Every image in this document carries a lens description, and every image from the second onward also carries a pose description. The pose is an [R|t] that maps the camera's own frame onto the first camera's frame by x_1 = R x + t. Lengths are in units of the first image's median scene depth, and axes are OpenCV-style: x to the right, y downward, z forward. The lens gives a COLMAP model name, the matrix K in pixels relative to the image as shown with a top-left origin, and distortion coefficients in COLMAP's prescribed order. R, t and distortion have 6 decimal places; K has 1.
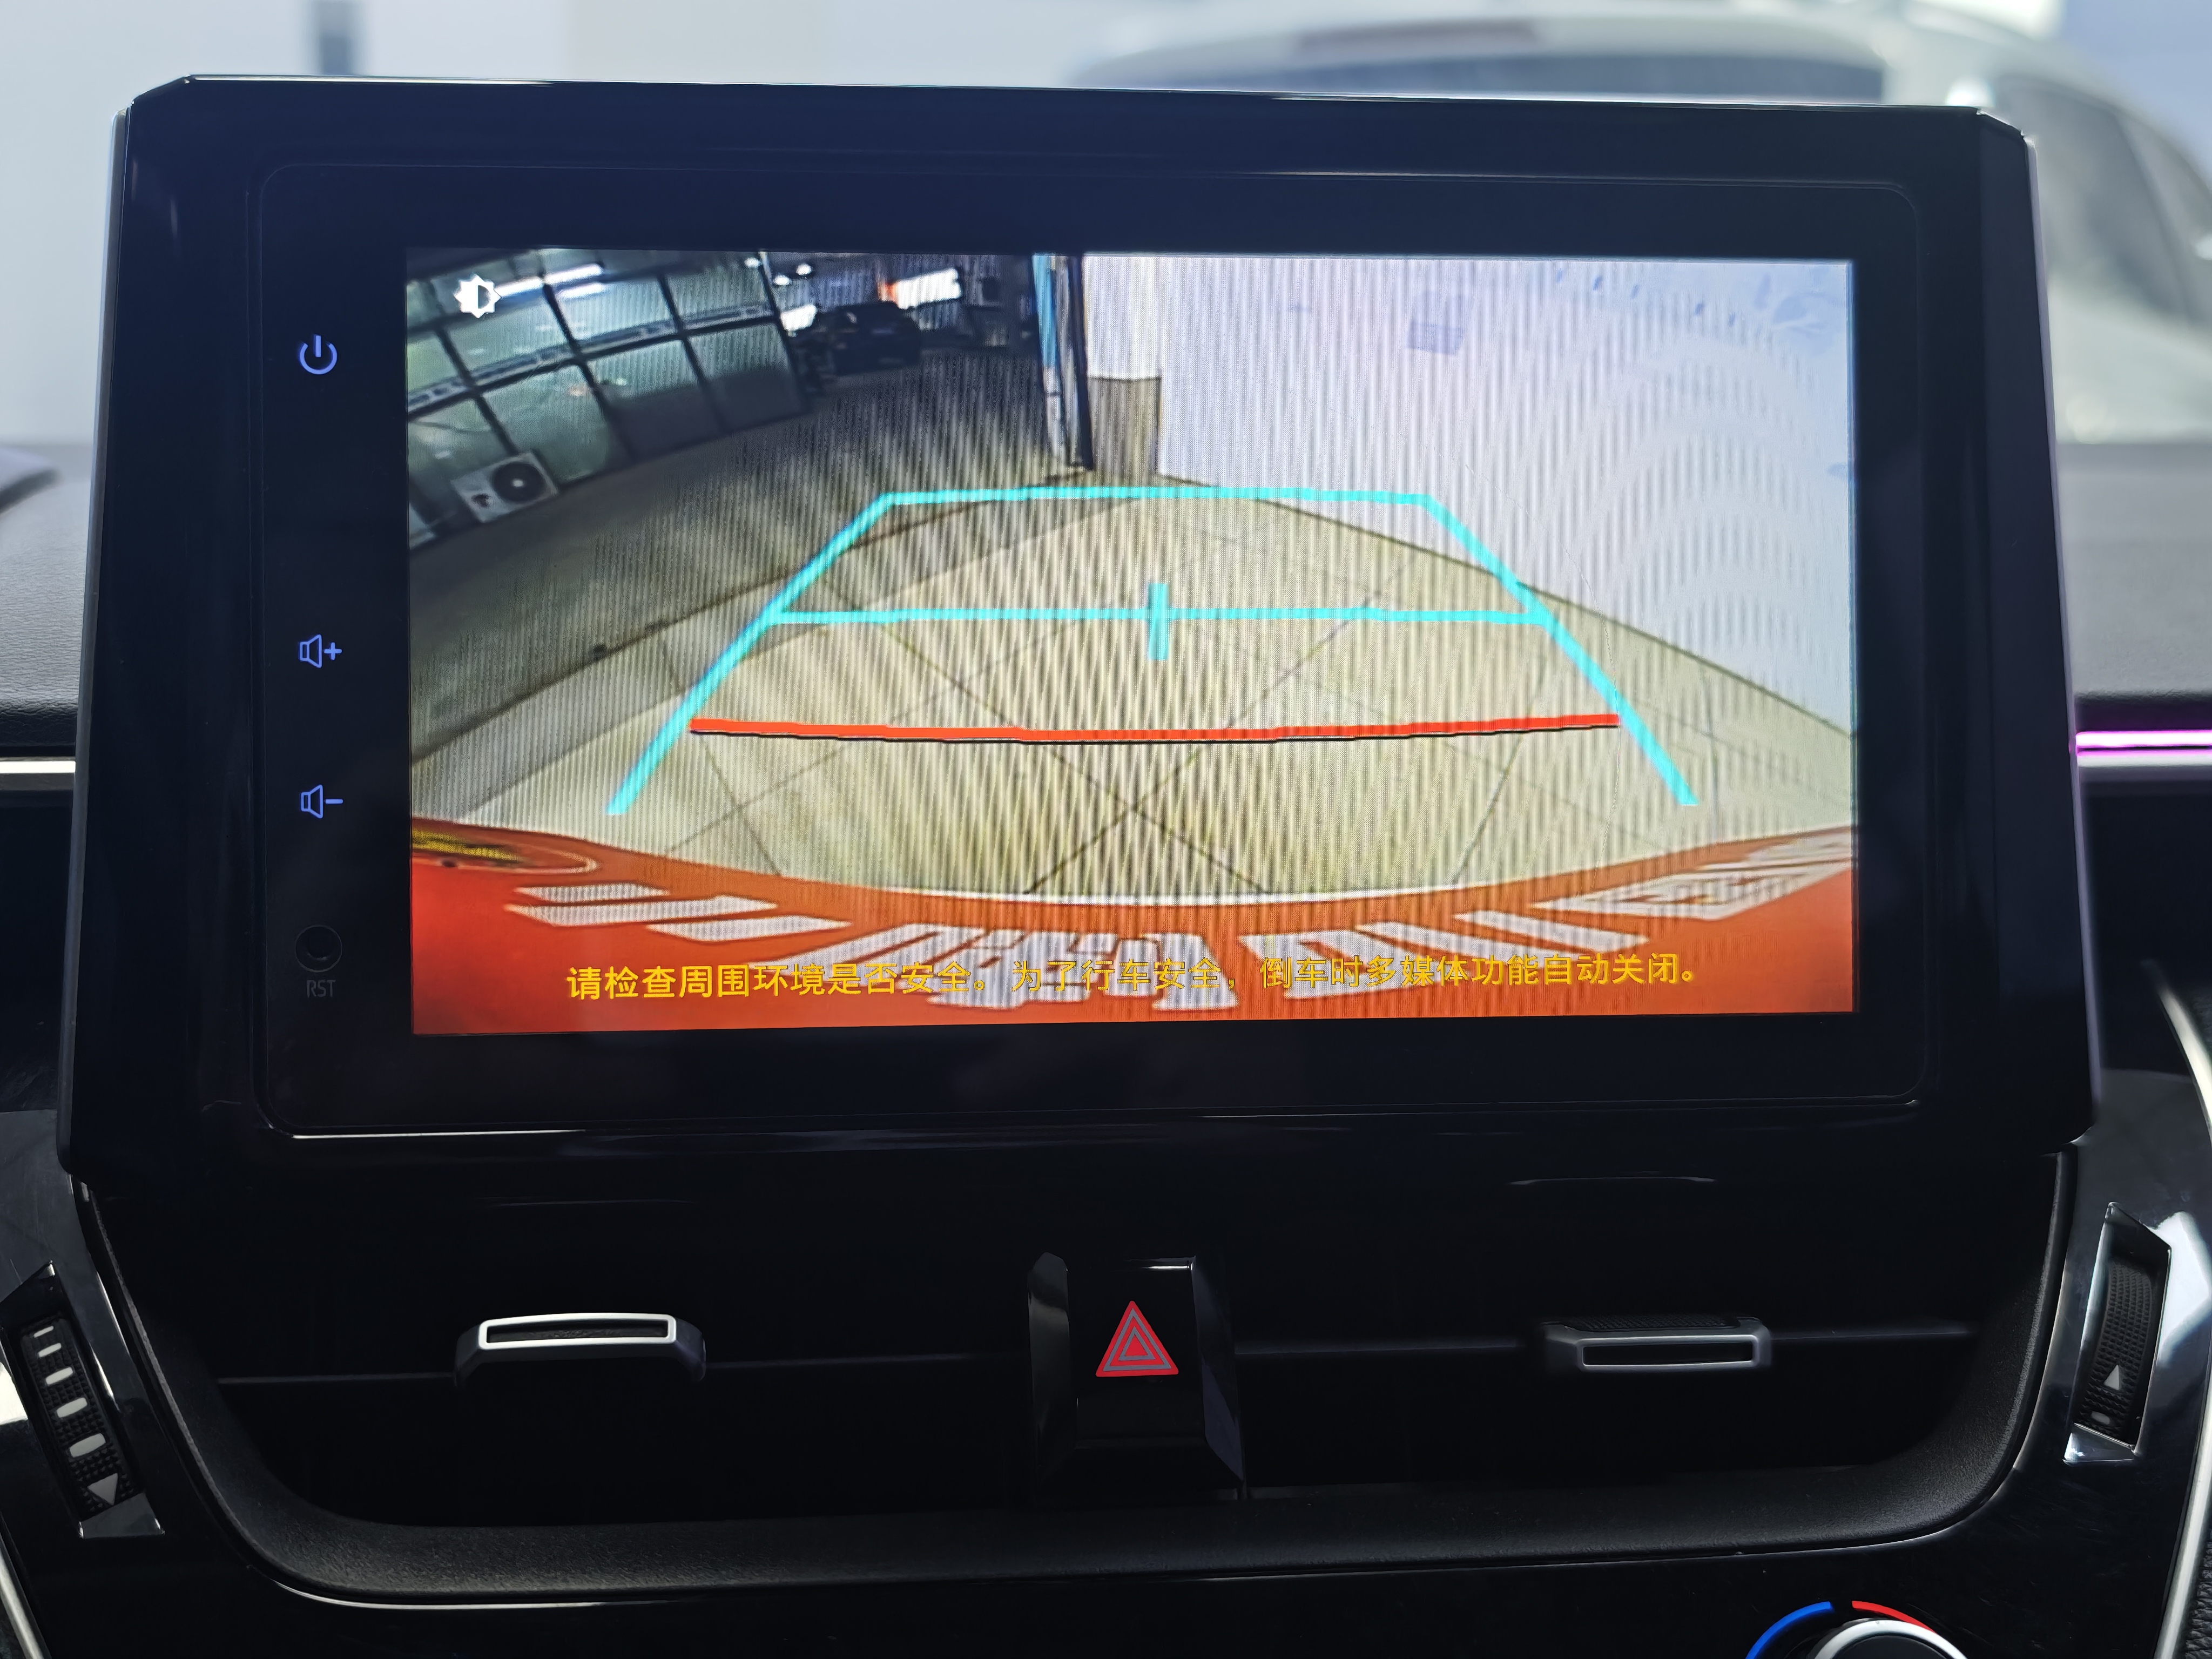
lens RADIAL K [[3012.0, 0, 1113.3], [0, 3012.0, 830.0], [0, 0, 1]] dist [0.013810, 0.000000]
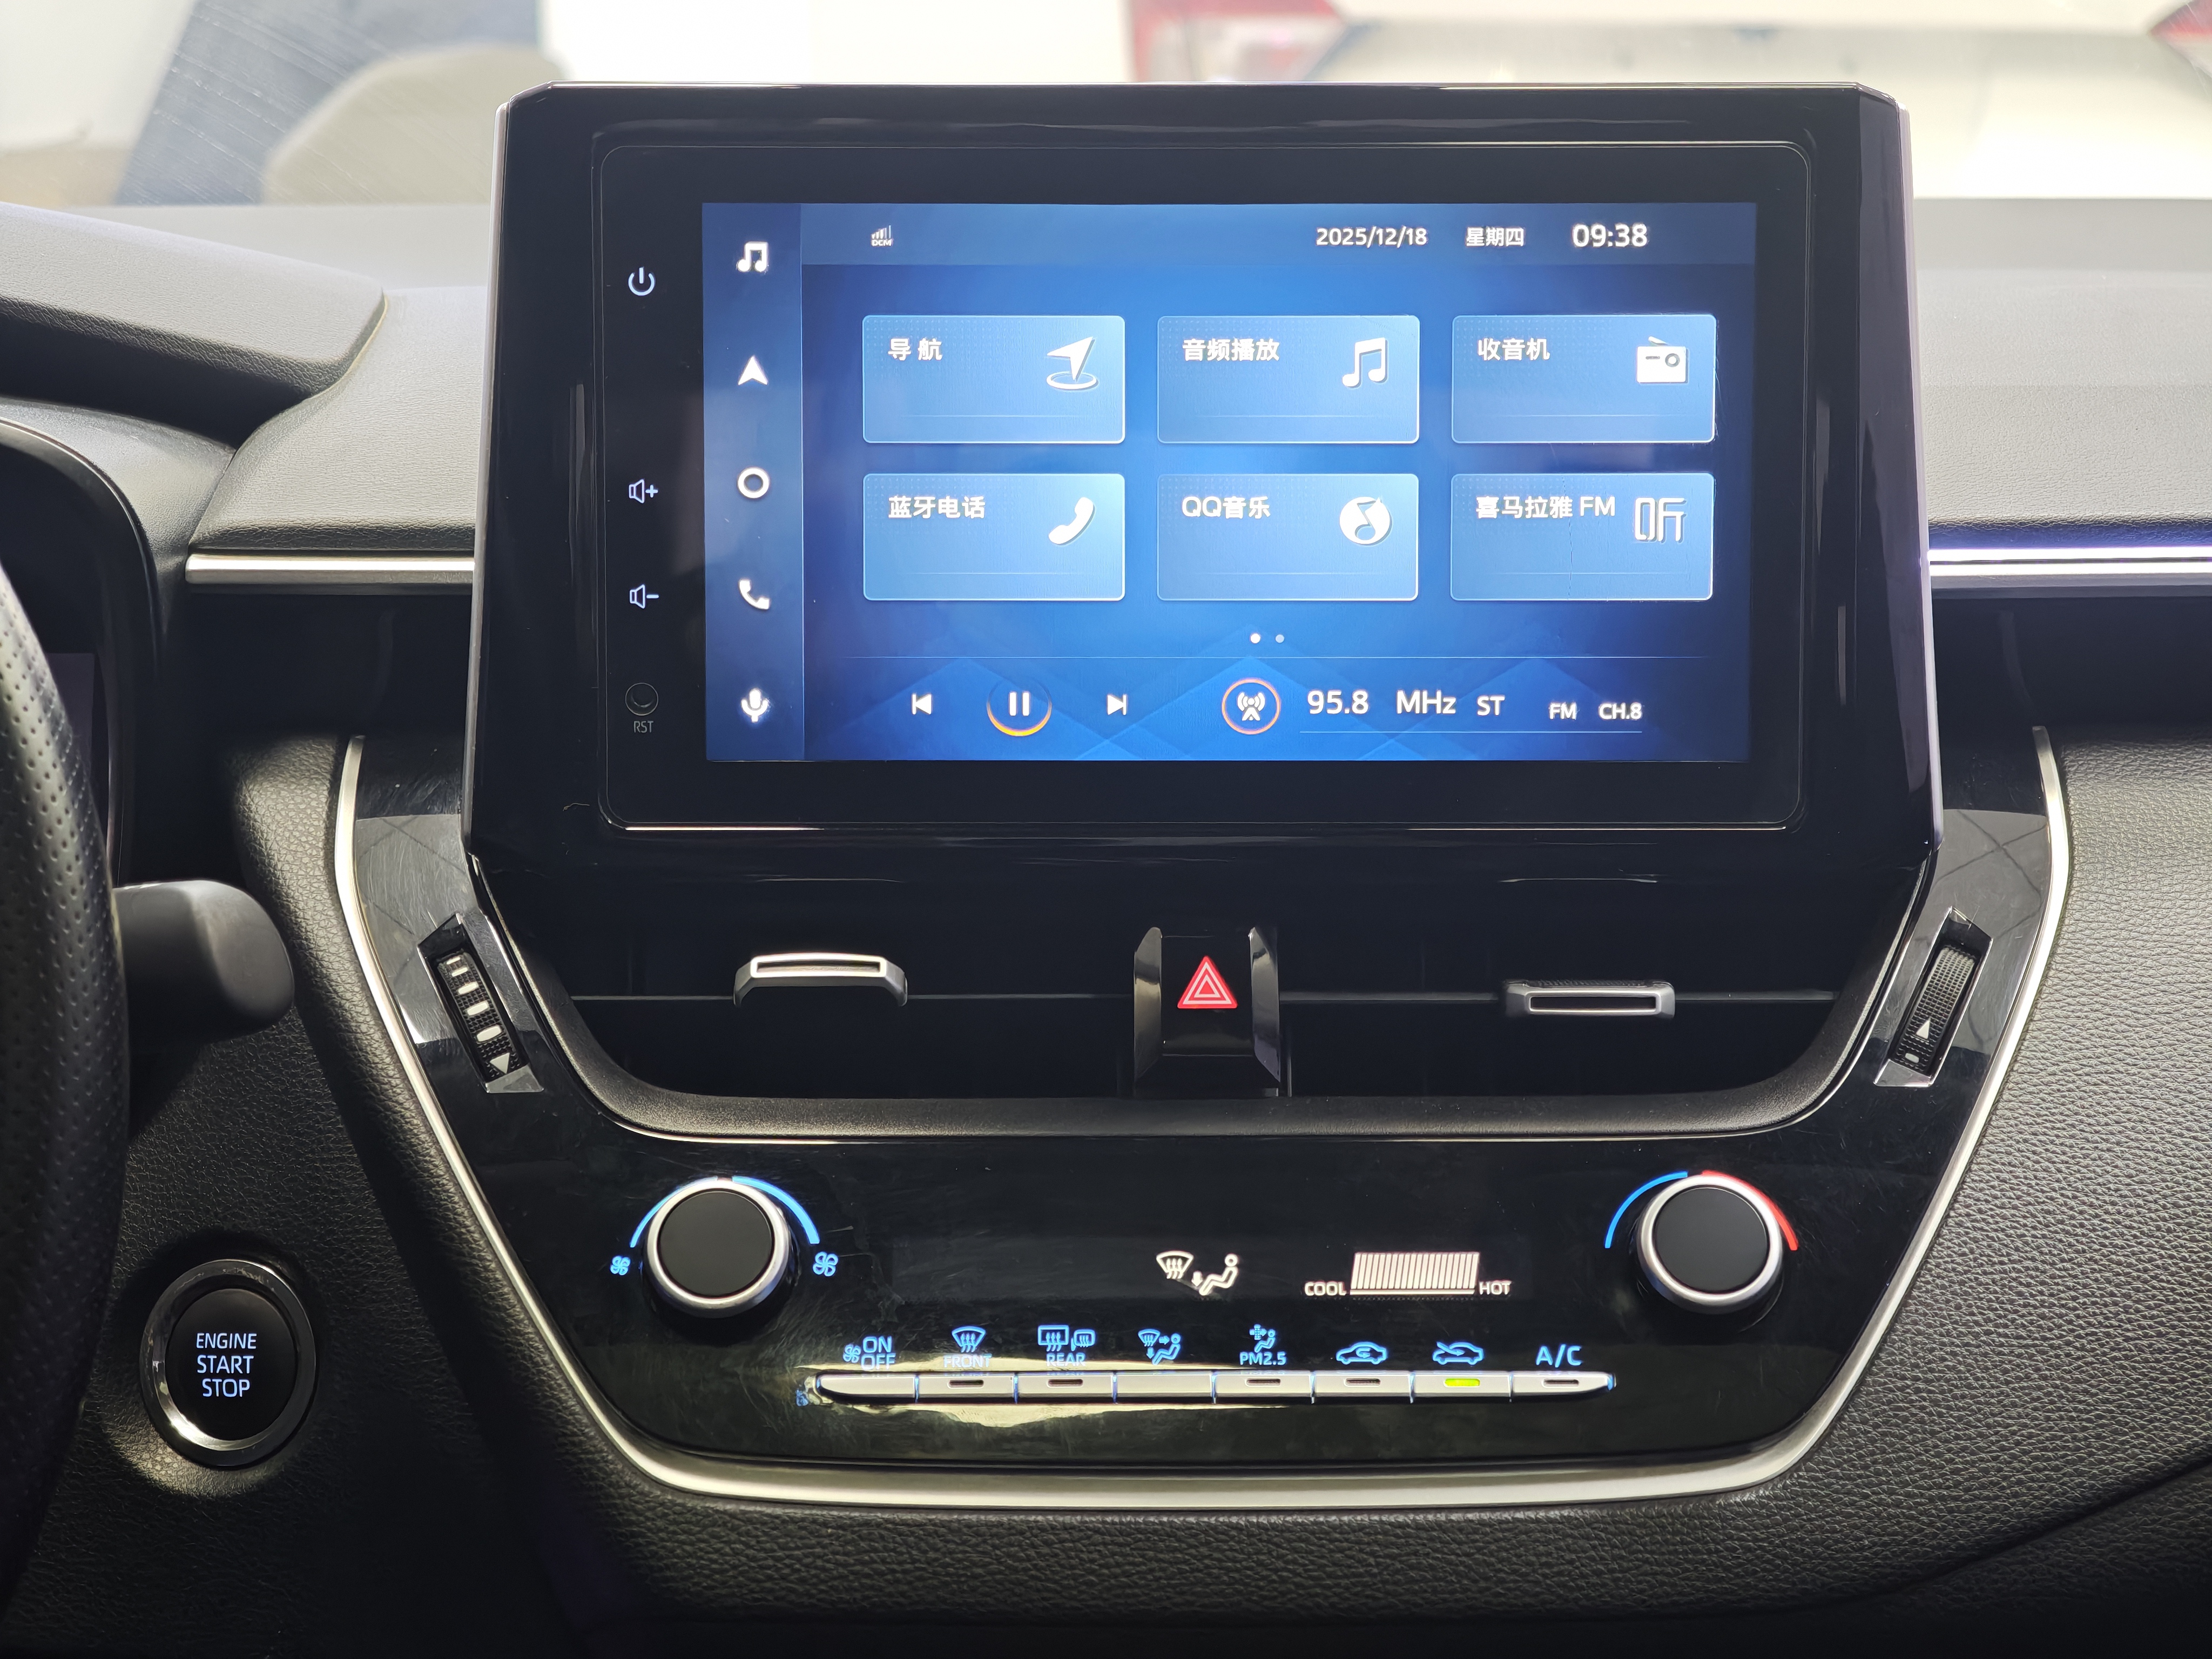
lens RADIAL K [[4551.5, 0, 1107.0], [0, 4551.5, 819.7], [0, 0, 1]] dist [0.136106, 0.000000]
pose [[0.993475, 0.017264, -0.112733, 0.202742], [-0.009337, 0.997470, 0.070473, -0.058062], [0.113665, -0.068961, 0.991123, -1.132383]]
